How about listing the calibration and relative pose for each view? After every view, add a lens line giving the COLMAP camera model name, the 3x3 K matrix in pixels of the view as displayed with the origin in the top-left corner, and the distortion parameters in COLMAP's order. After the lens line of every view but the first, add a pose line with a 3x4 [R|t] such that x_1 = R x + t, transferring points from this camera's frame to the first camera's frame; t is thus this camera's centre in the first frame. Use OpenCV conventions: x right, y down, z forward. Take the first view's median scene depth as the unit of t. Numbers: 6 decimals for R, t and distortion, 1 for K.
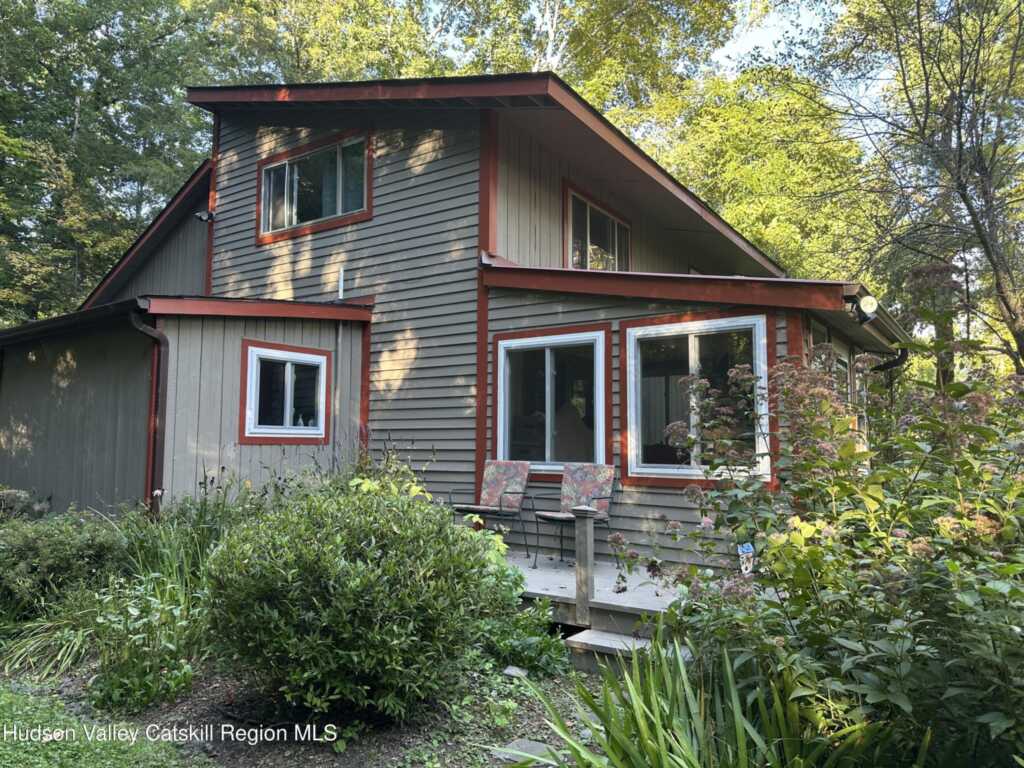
lens RADIAL K [[705.8, 0, 520.4], [0, 705.8, 388.6], [0, 0, 1]] dist [-0.010626, -0.007400]
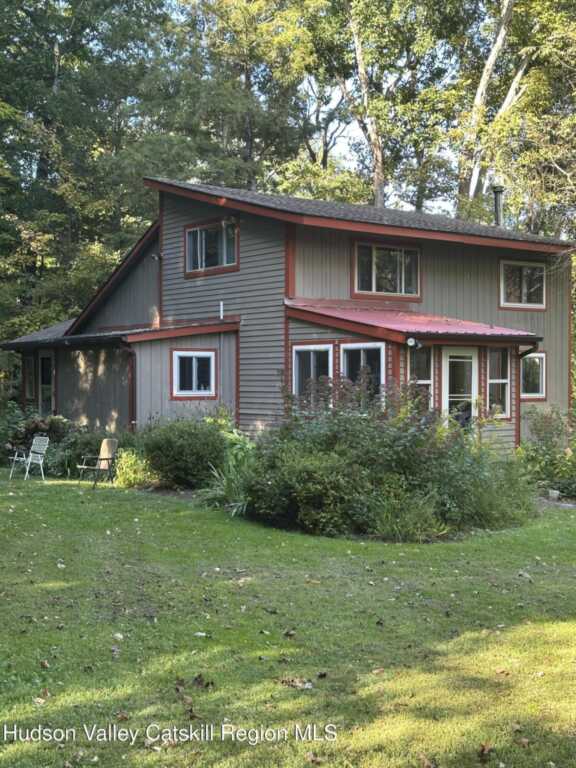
lens RADIAL K [[1079.0, 0, 287.0], [0, 1079.0, 383.5], [0, 0, 1]] dist [0.023191, 0.000000]
pose [[0.939077, -0.004068, -0.343684, 0.933844], [0.035024, 0.995858, 0.083911, -0.207271], [0.341919, -0.090836, 0.935329, -1.696390]]
